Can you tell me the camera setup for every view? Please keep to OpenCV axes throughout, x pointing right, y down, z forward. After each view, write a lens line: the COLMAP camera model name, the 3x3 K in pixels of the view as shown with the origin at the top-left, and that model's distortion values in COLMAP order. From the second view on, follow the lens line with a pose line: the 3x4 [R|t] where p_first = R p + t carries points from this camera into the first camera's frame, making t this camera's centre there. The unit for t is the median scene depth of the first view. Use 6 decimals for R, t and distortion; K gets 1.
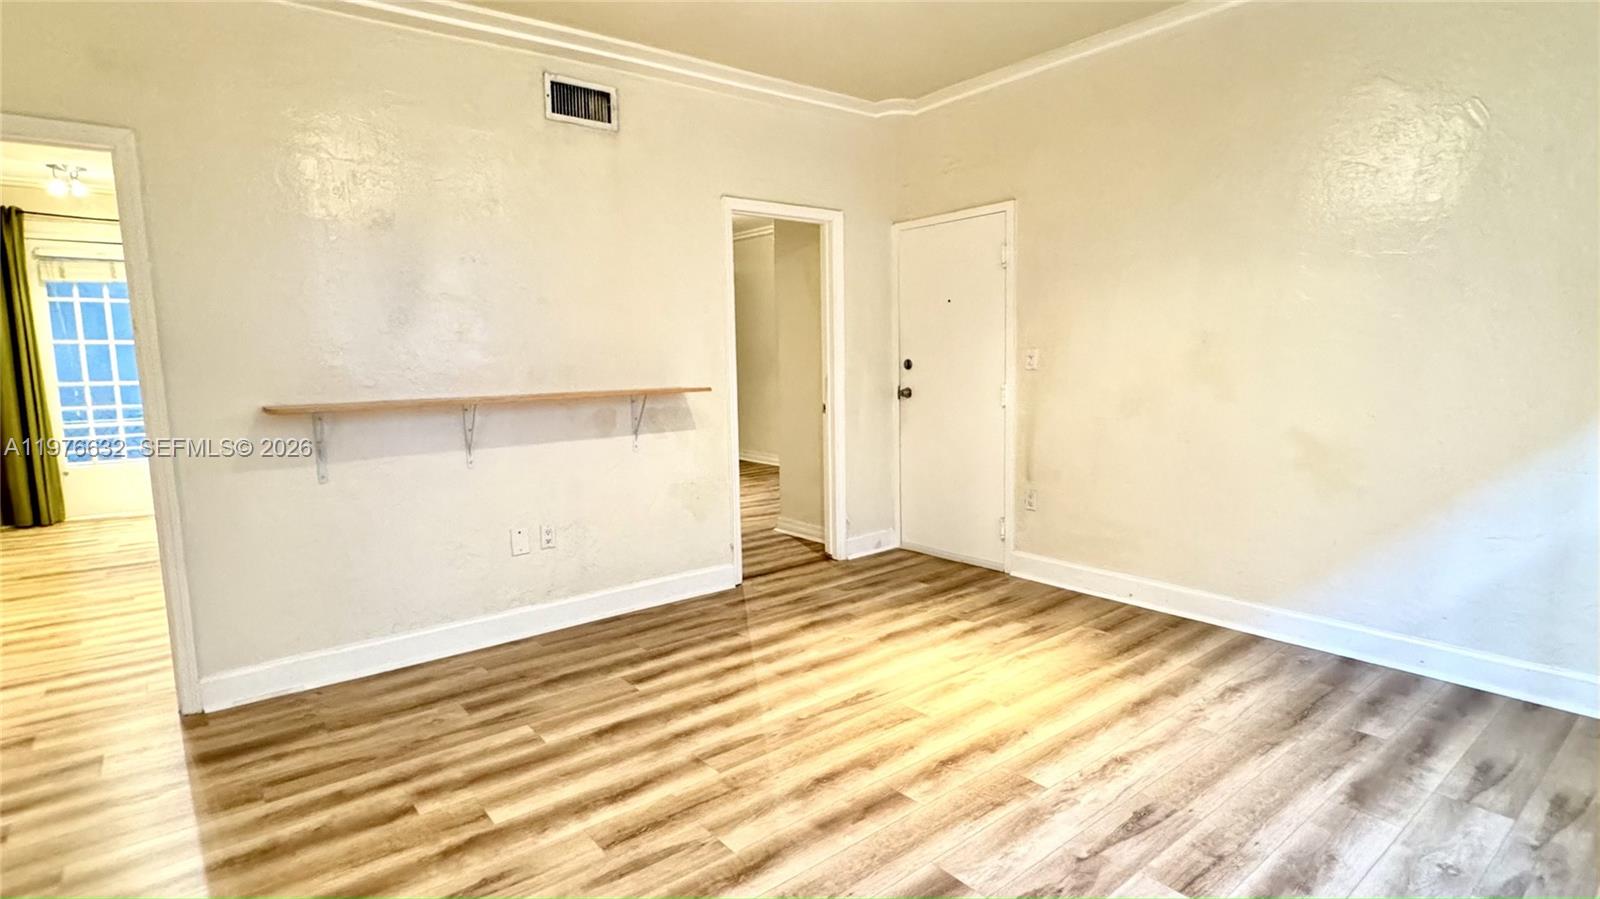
lens RADIAL K [[794.6, 0, 792.1], [0, 794.6, 450.2], [0, 0, 1]] dist [-0.000755, -0.000091]
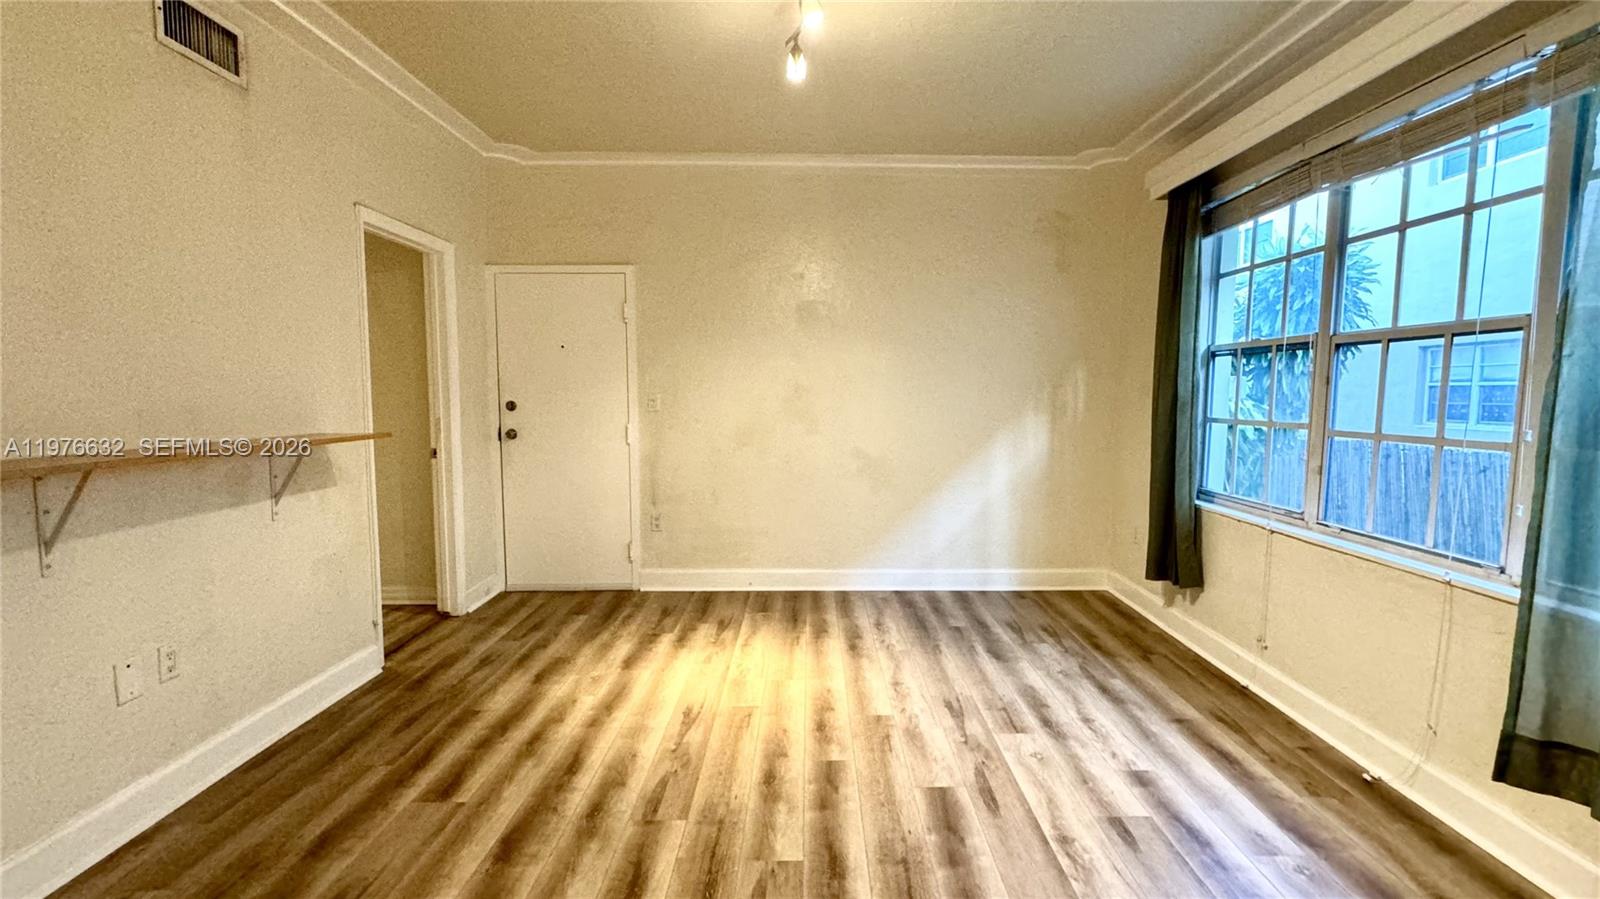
lens RADIAL K [[710.6, 0, 810.8], [0, 710.6, 454.0], [0, 0, 1]] dist [-0.000800, 0.000097]
pose [[0.609554, -0.047901, 0.791296, -0.505195], [0.079800, 0.996810, -0.001130, -0.024345], [-0.788718, 0.063834, 0.611432, 0.234271]]
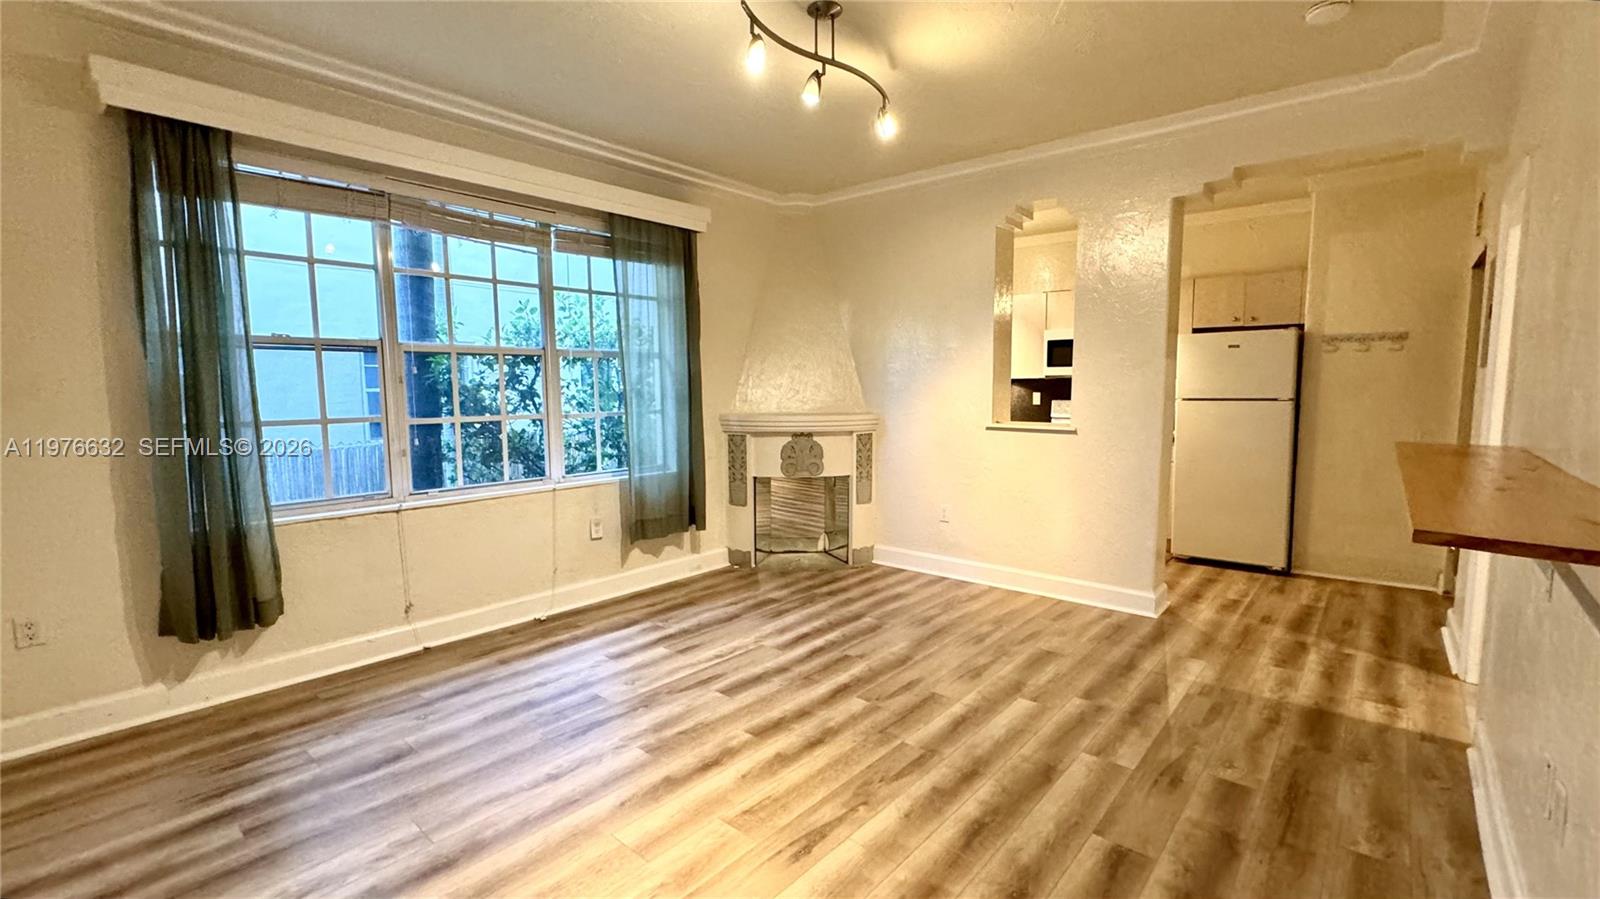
lens RADIAL K [[687.6, 0, 806.8], [0, 687.6, 449.7], [0, 0, 1]] dist [0.000529, 0.000239]
pose [[-0.978326, 0.044088, -0.202322, 0.182970], [-0.001016, 0.976037, 0.217603, -0.189072], [0.207068, 0.213092, -0.954838, 1.406091]]
